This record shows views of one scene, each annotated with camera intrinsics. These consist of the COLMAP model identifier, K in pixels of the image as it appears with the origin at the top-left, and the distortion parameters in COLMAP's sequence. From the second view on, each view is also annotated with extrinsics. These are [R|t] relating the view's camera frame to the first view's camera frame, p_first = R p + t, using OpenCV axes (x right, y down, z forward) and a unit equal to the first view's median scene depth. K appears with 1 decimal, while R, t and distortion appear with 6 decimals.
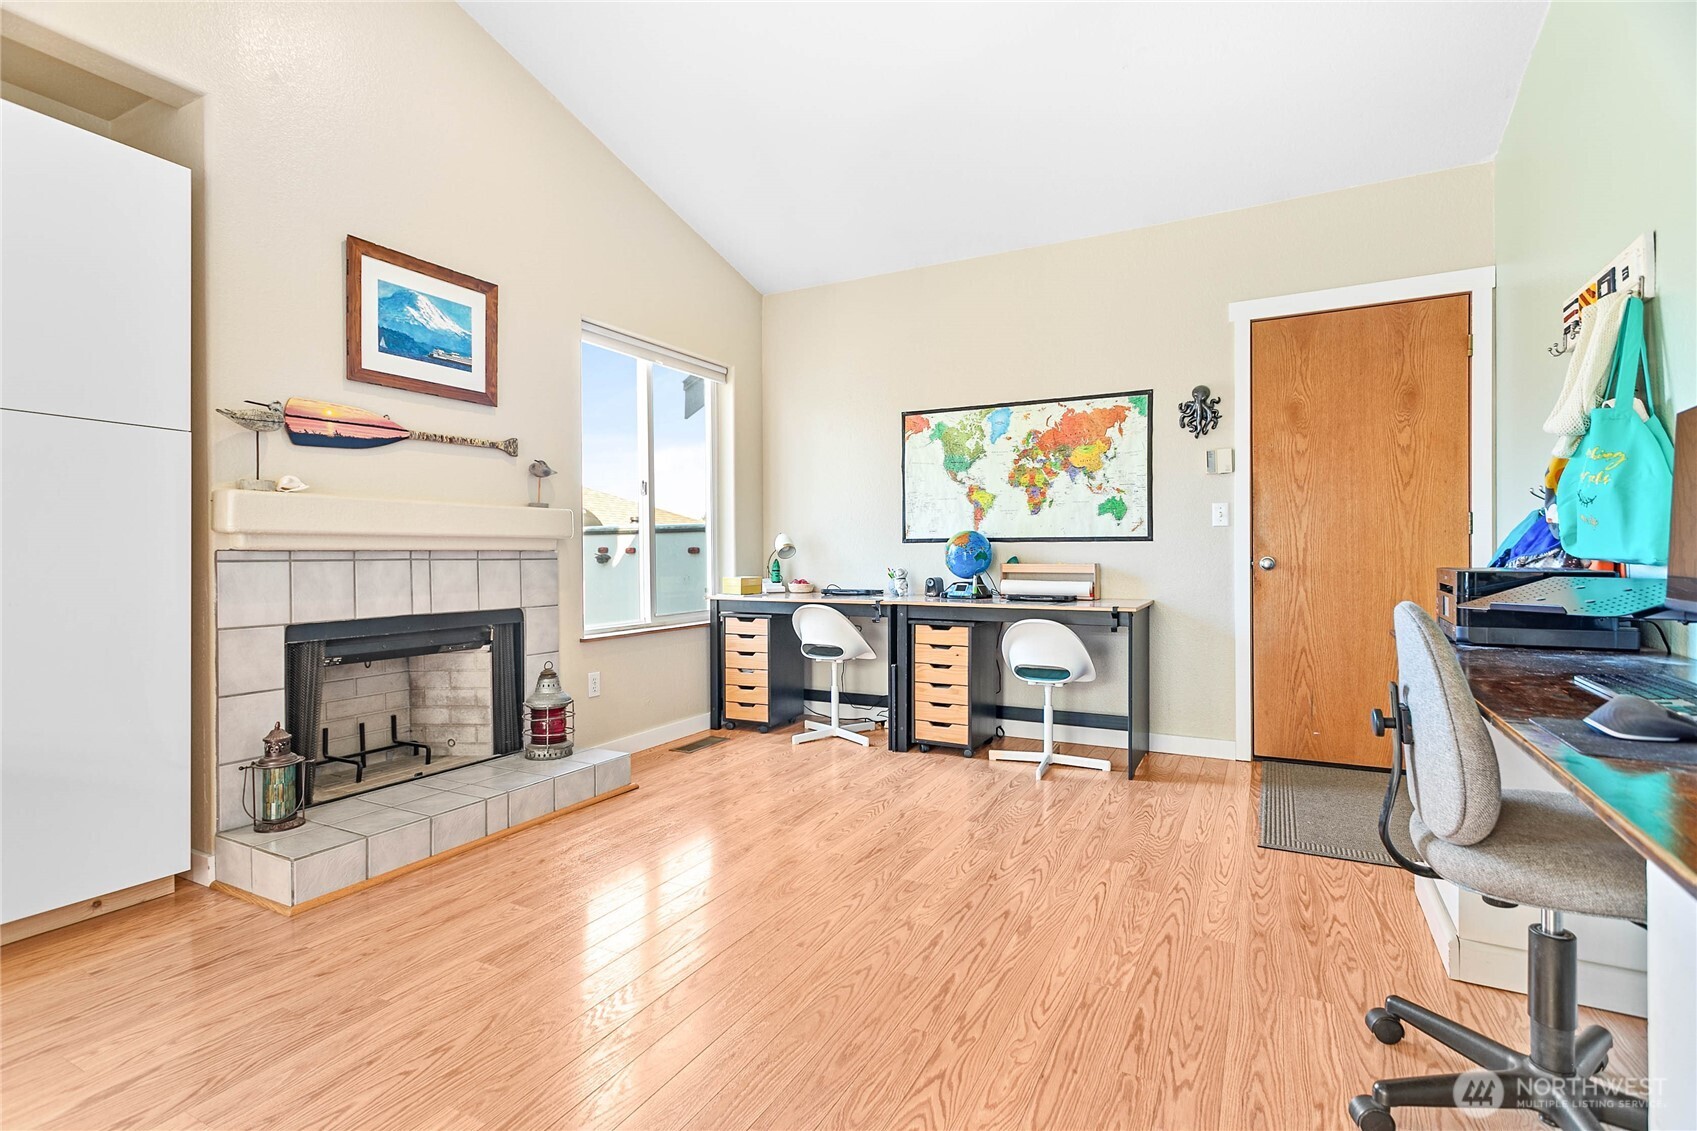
lens RADIAL K [[801.6, 0, 848.9], [0, 801.6, 561.6], [0, 0, 1]] dist [0.002985, -0.000429]
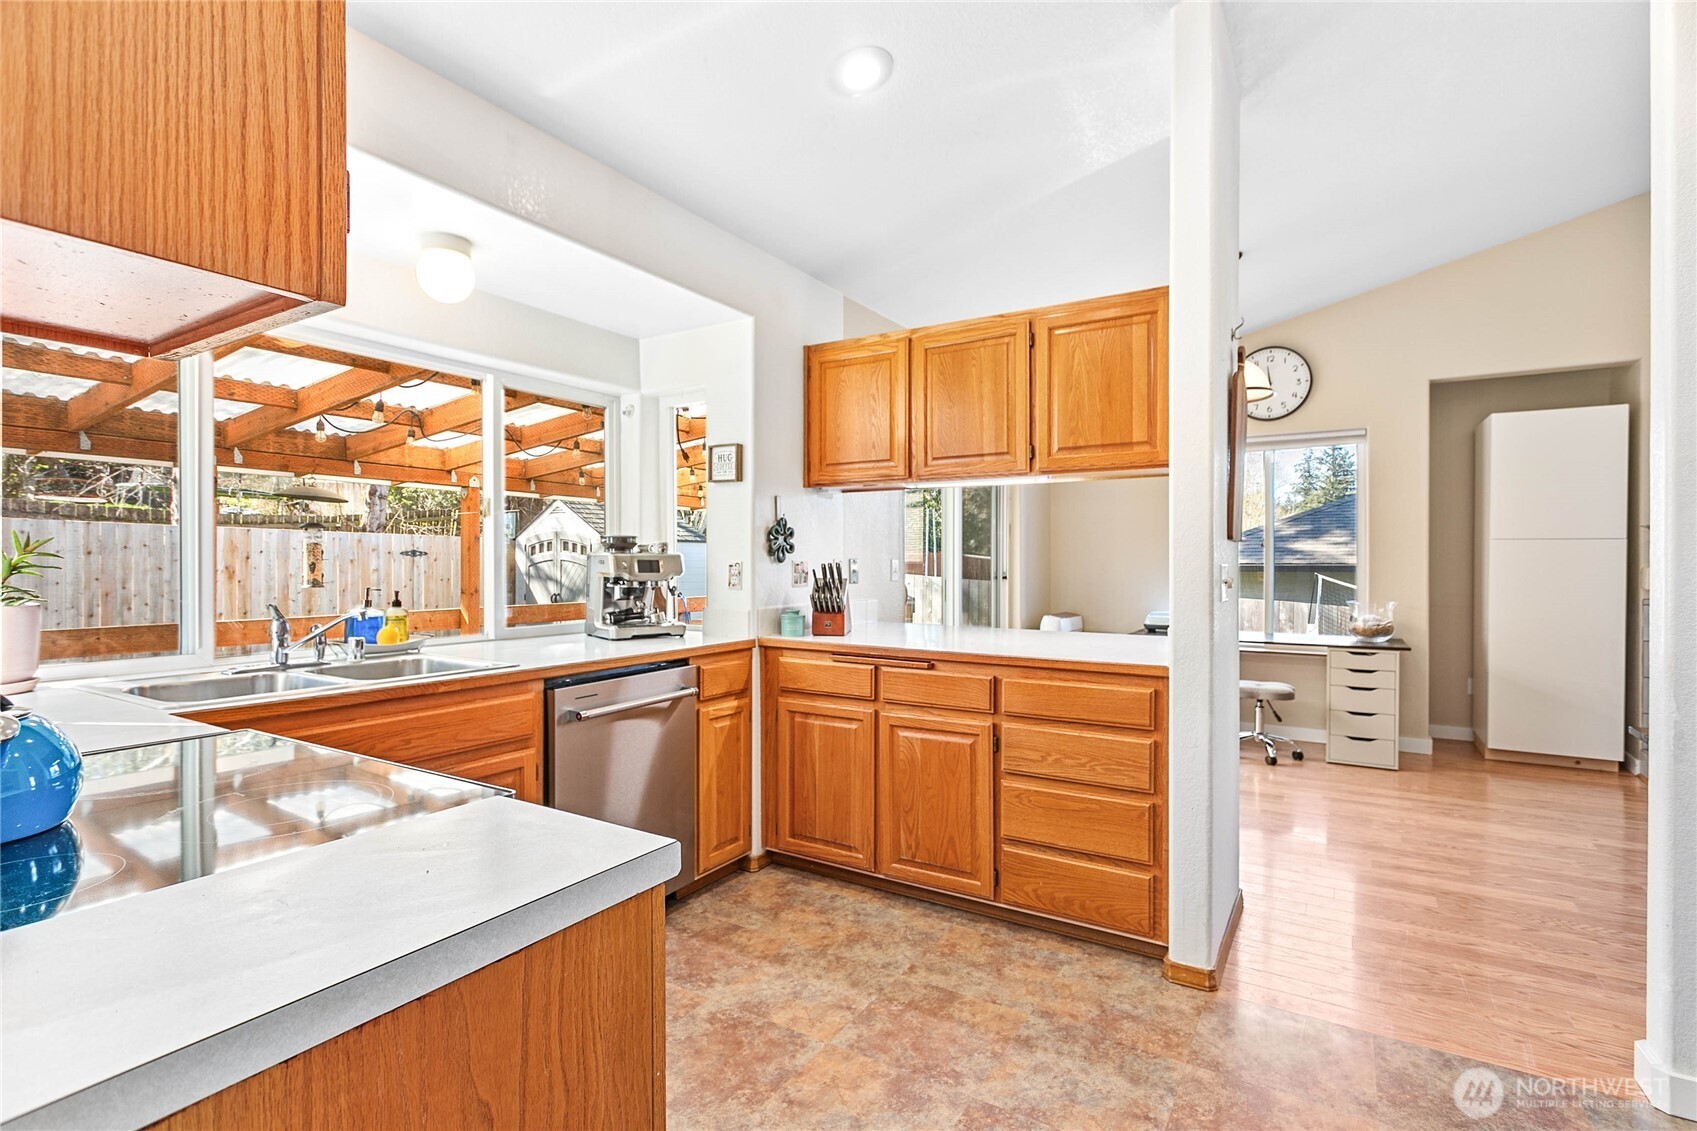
lens RADIAL K [[801.6, 0, 848.9], [0, 801.6, 561.6], [0, 0, 1]] dist [0.002985, -0.000429]
pose [[-0.064079, 0.005513, -0.997930, 0.870638], [-0.008926, 0.999942, 0.006097, -0.069782], [0.997905, 0.009299, -0.064026, -0.530343]]
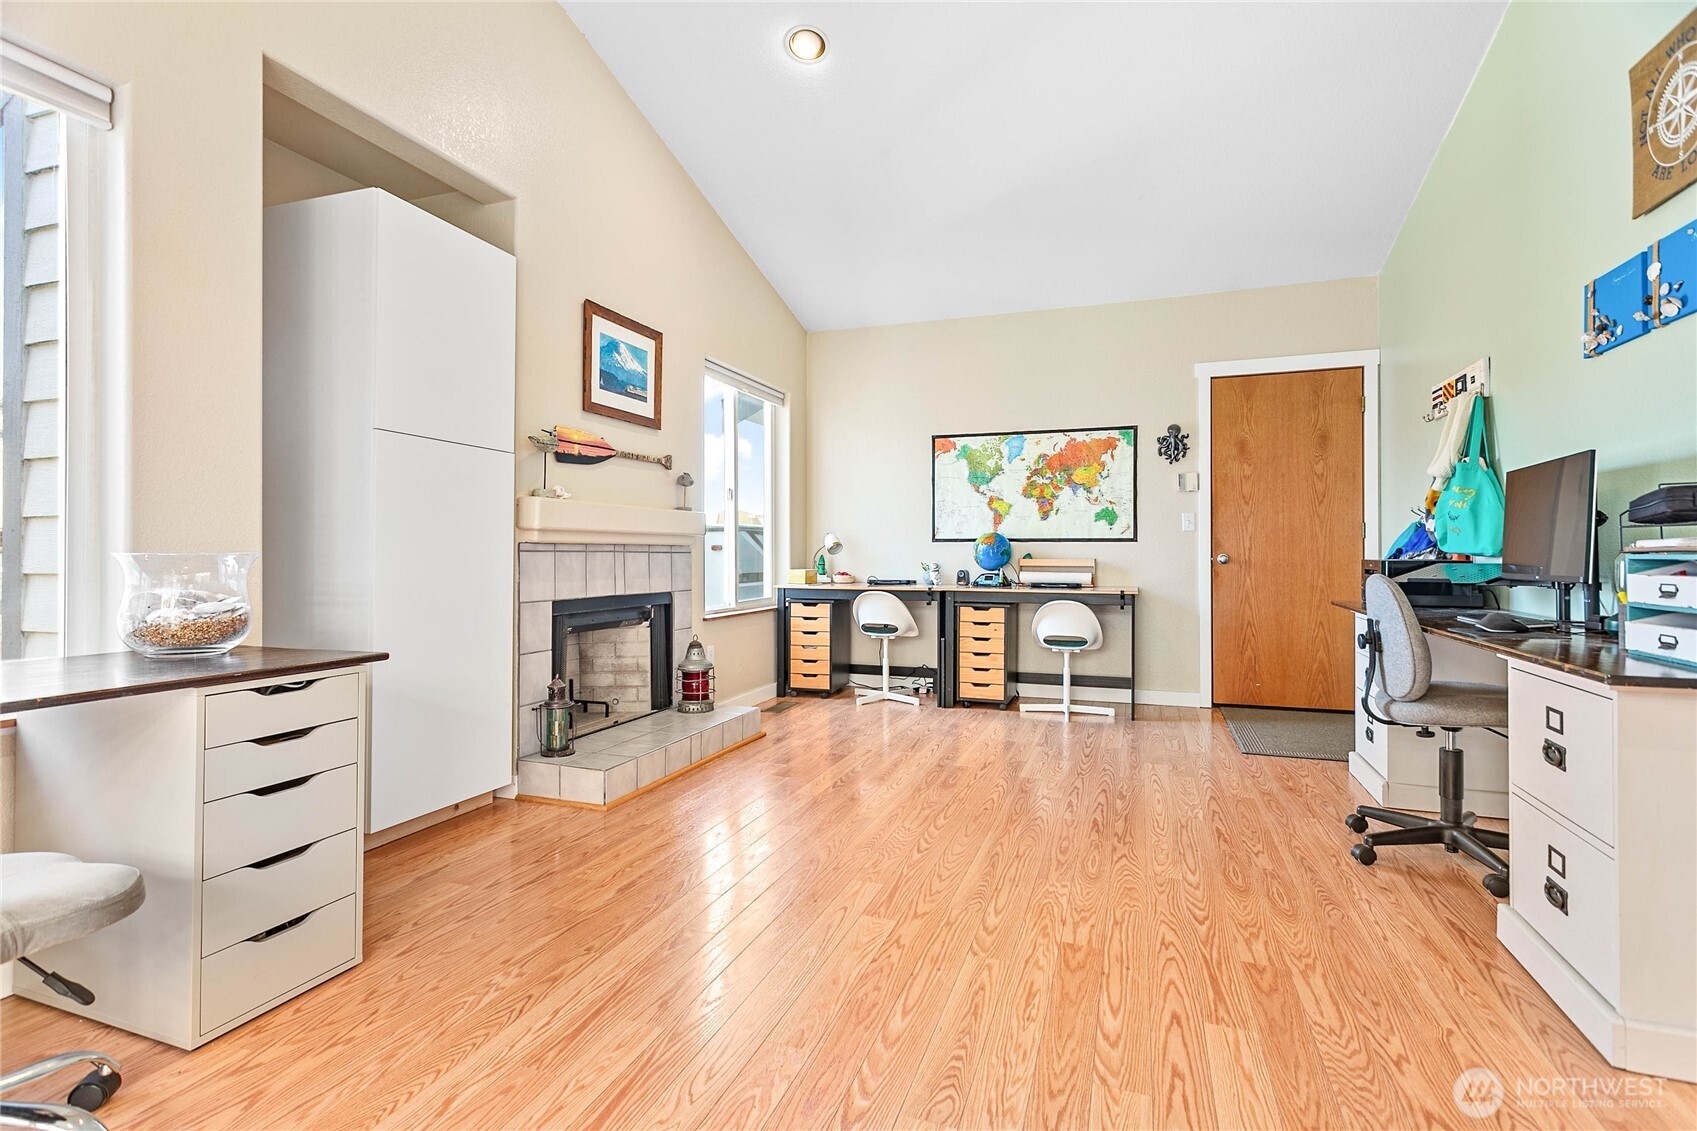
lens RADIAL K [[805.4, 0, 846.0], [0, 805.4, 553.7], [0, 0, 1]] dist [0.002454, 0.000667]
pose [[0.990626, 0.005027, 0.136510, -0.314679], [-0.003486, 0.999927, -0.011527, 0.012509], [-0.136558, 0.010943, 0.990572, -0.272049]]
